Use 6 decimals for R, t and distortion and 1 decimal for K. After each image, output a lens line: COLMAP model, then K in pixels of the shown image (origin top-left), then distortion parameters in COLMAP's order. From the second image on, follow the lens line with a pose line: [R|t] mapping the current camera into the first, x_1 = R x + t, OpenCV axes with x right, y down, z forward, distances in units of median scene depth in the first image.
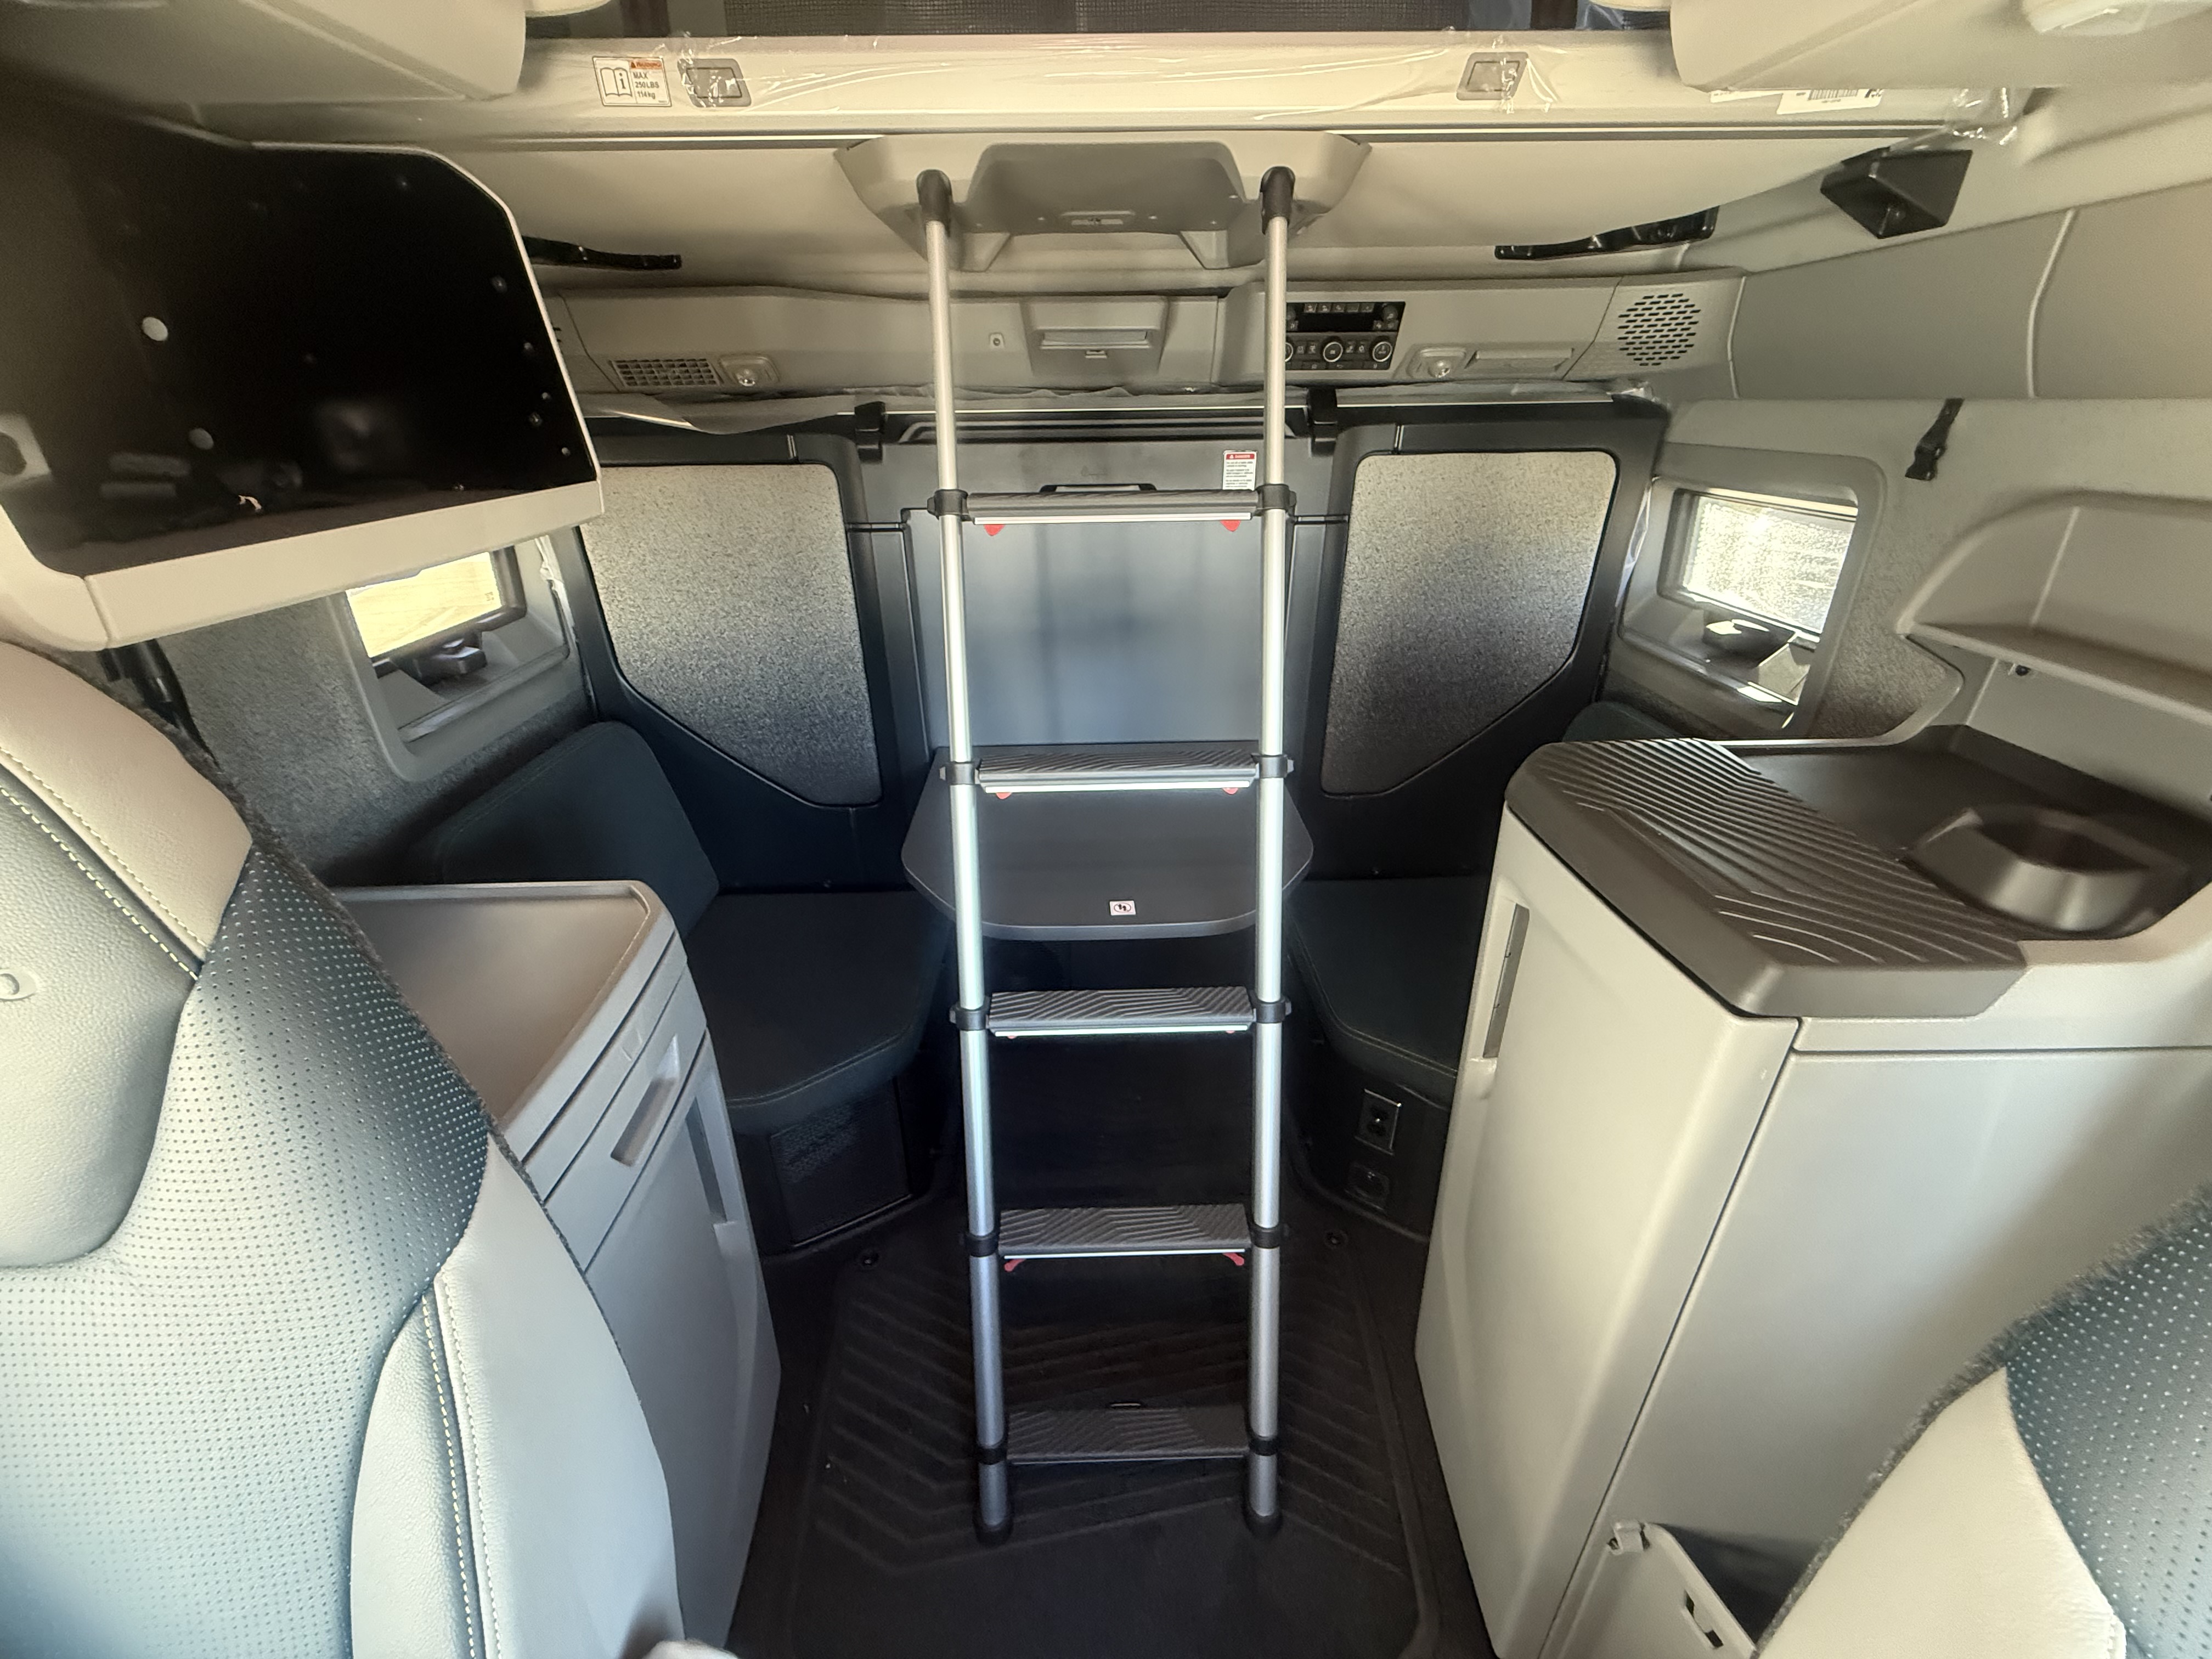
lens RADIAL K [[879.9, 0, 1101.6], [0, 879.9, 825.3], [0, 0, 1]] dist [0.001717, -0.000190]
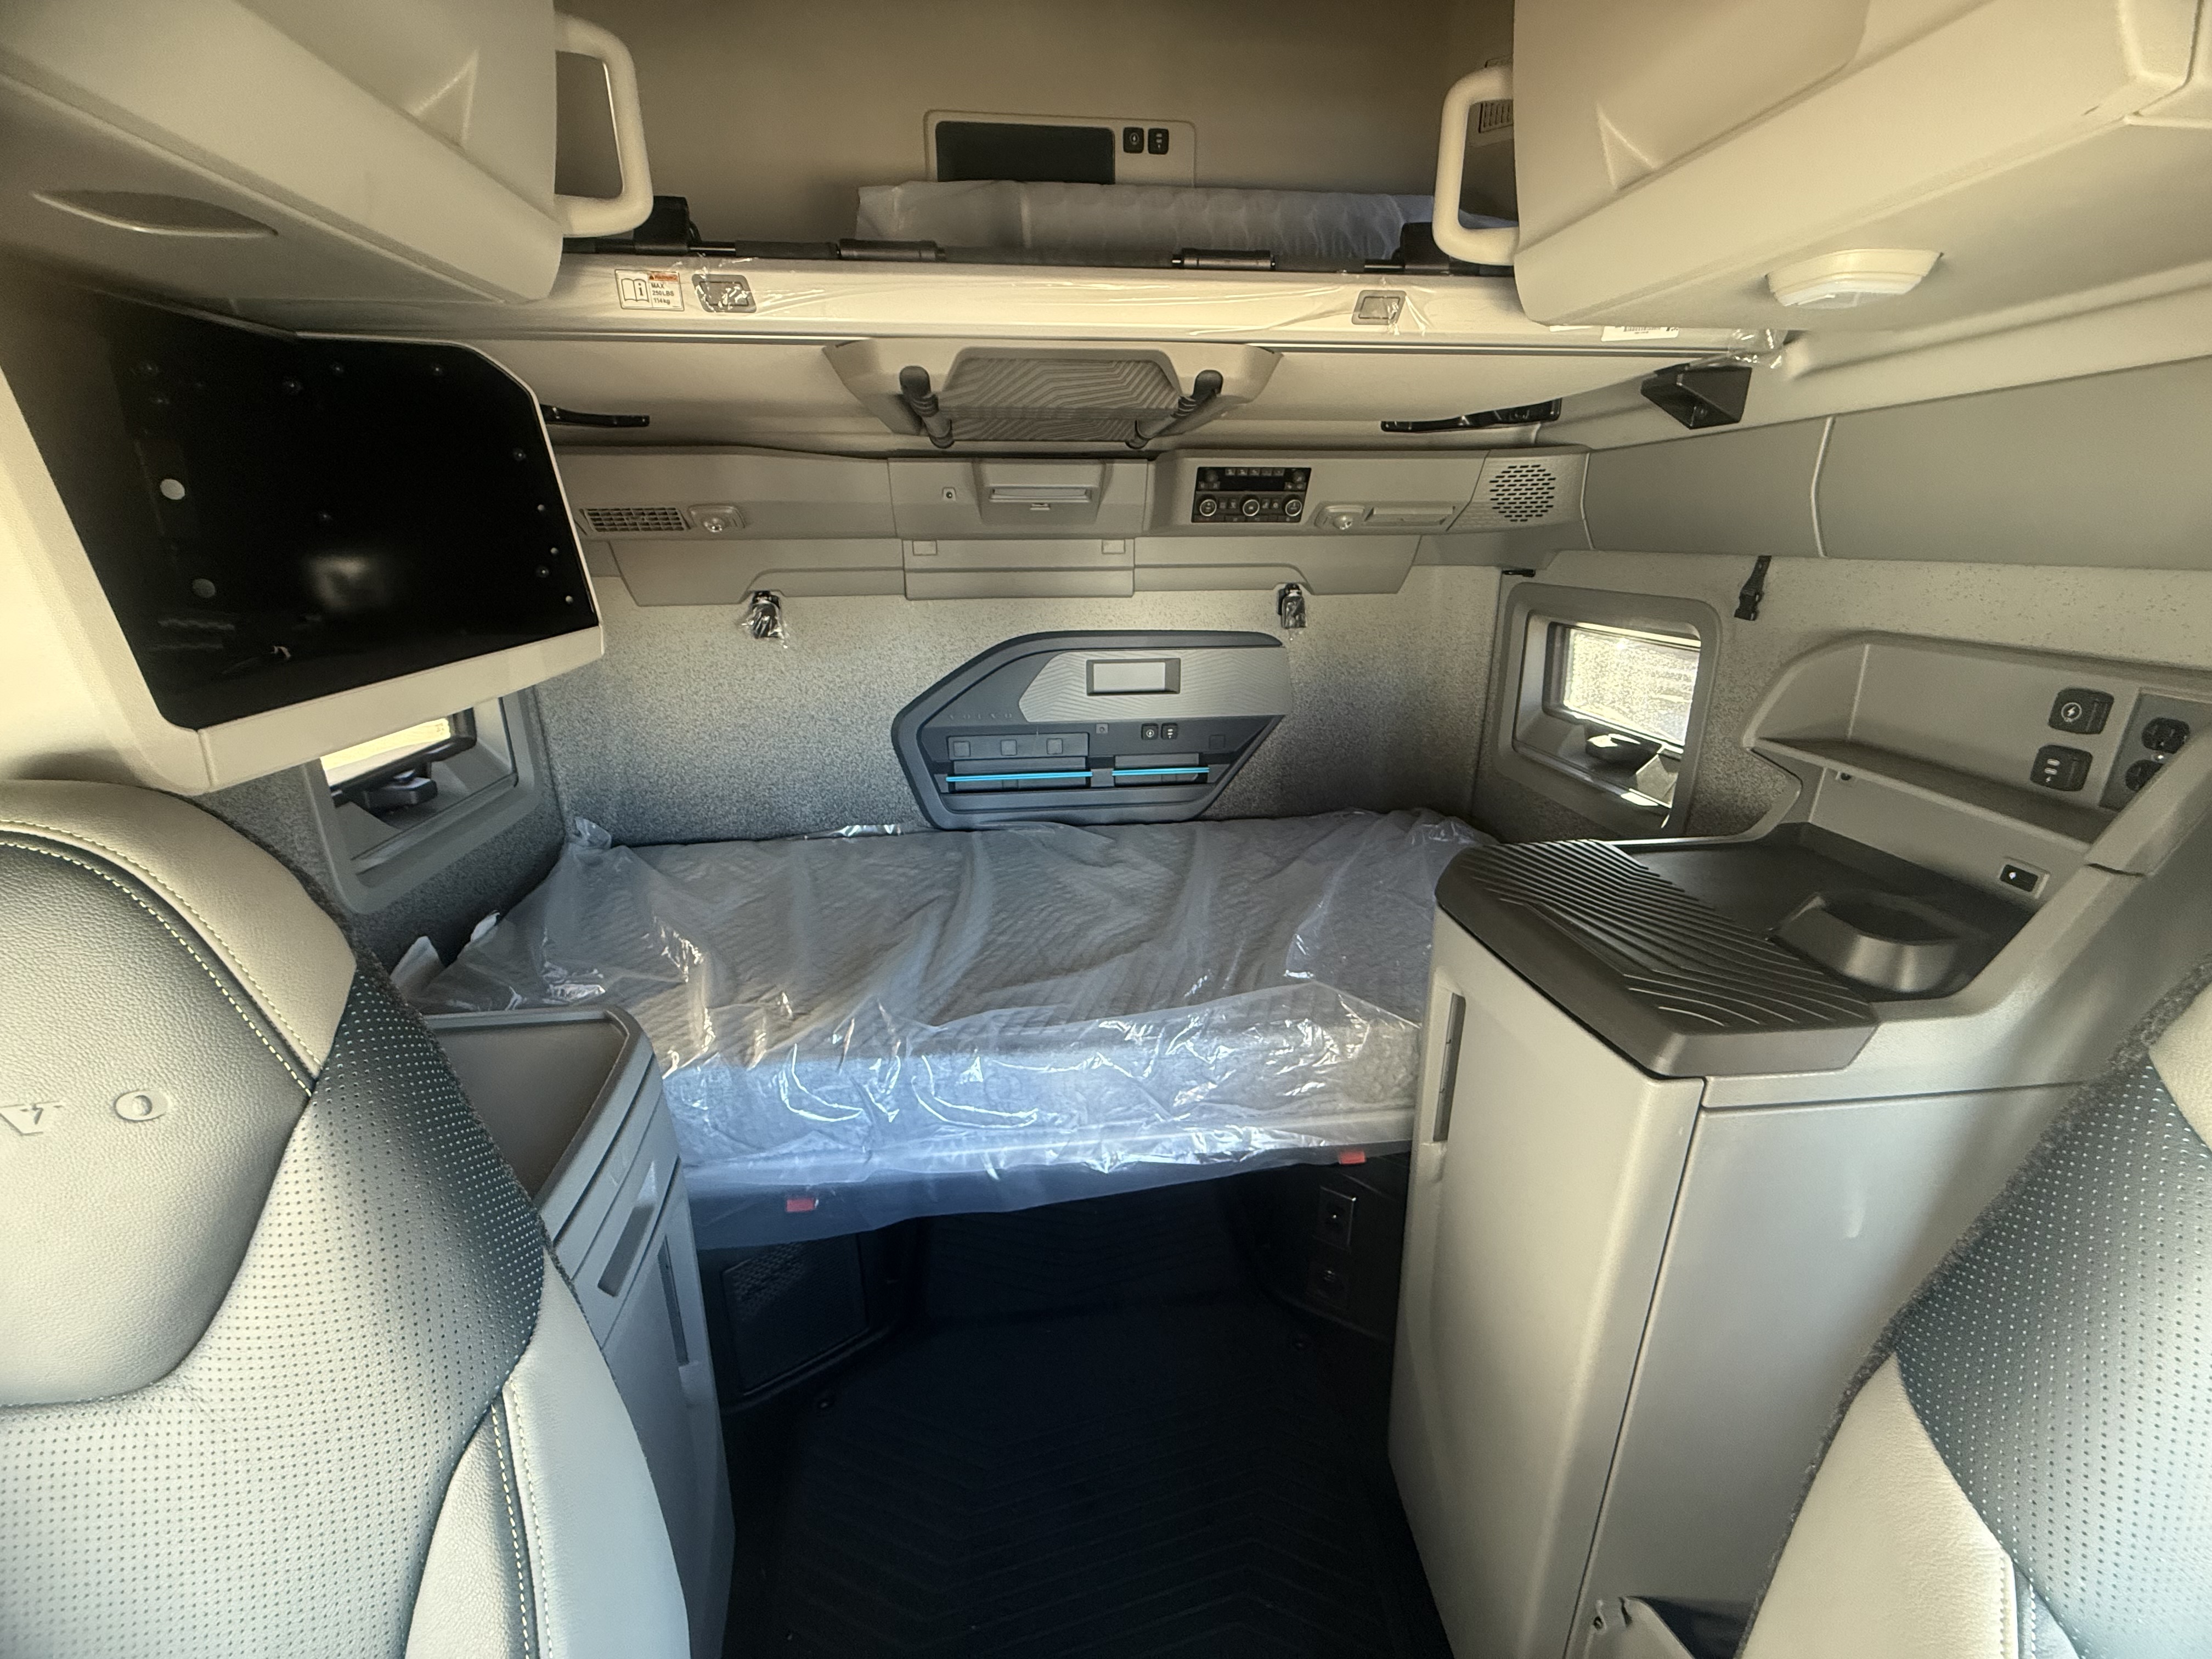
lens RADIAL K [[879.9, 0, 1101.6], [0, 879.9, 825.3], [0, 0, 1]] dist [0.001717, -0.000190]
pose [[0.995778, -0.022469, 0.088996, -0.066492], [0.033663, 0.991414, -0.126352, 0.006665], [-0.085393, 0.128814, 0.987985, -0.085860]]
